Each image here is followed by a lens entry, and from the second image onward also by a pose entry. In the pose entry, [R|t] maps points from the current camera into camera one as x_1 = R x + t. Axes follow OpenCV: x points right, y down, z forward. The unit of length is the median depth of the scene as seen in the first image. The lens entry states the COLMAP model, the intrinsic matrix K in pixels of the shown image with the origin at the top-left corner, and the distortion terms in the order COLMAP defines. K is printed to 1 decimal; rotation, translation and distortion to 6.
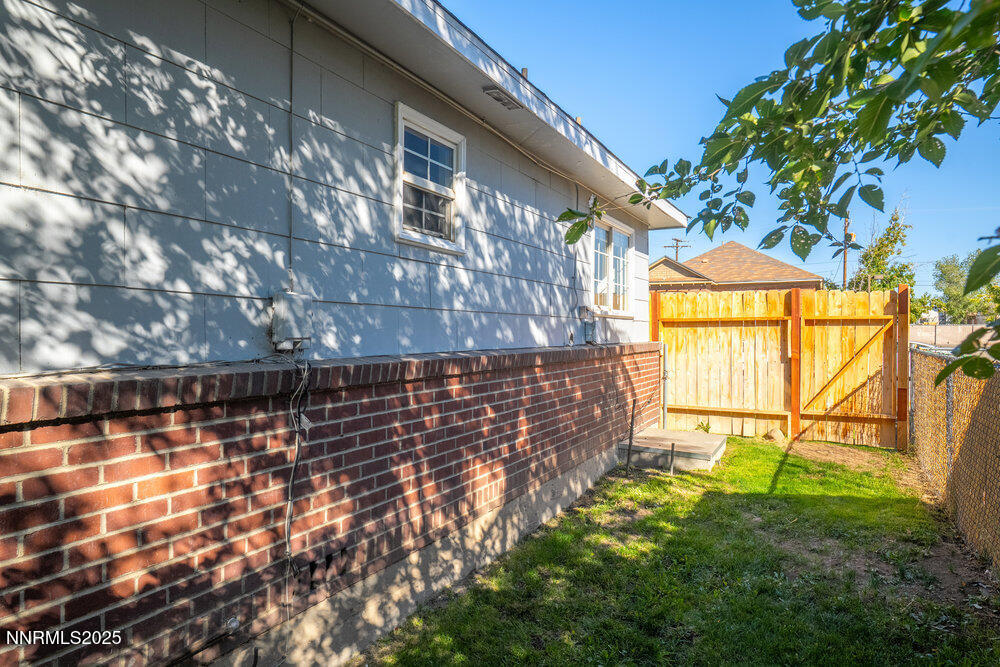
lens RADIAL K [[652.4, 0, 498.1], [0, 652.4, 327.1], [0, 0, 1]] dist [0.009303, 0.001732]
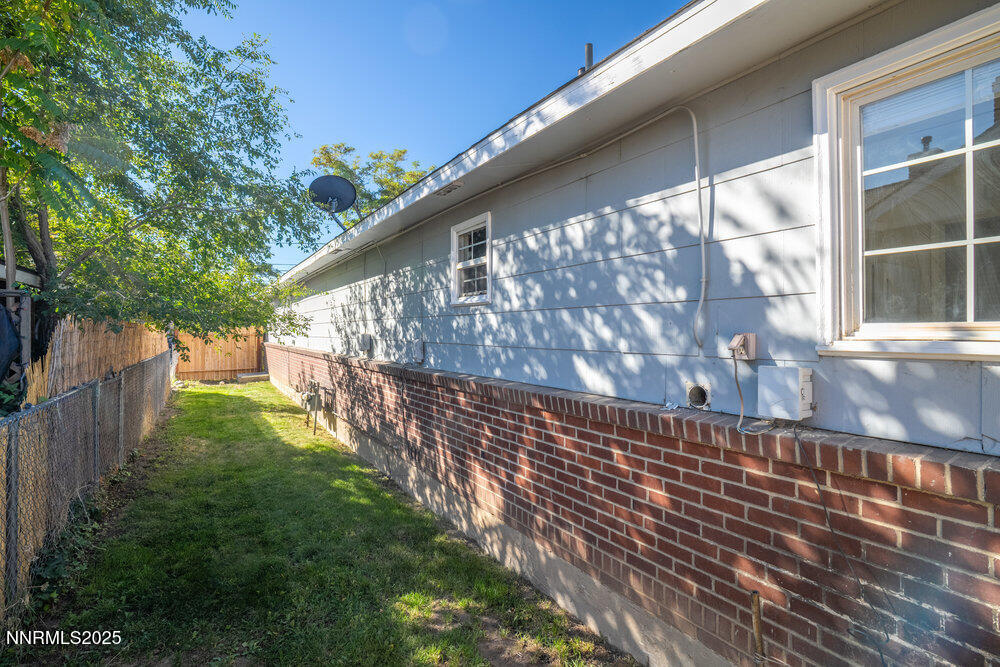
lens RADIAL K [[516.4, 0, 498.0], [0, 516.4, 337.9], [0, 0, 1]] dist [-0.007798, -0.000502]
pose [[-0.544634, 0.006163, -0.838651, 0.796623], [0.002124, 0.999980, 0.005969, -0.048258], [0.838671, 0.001469, -0.544637, 1.573268]]
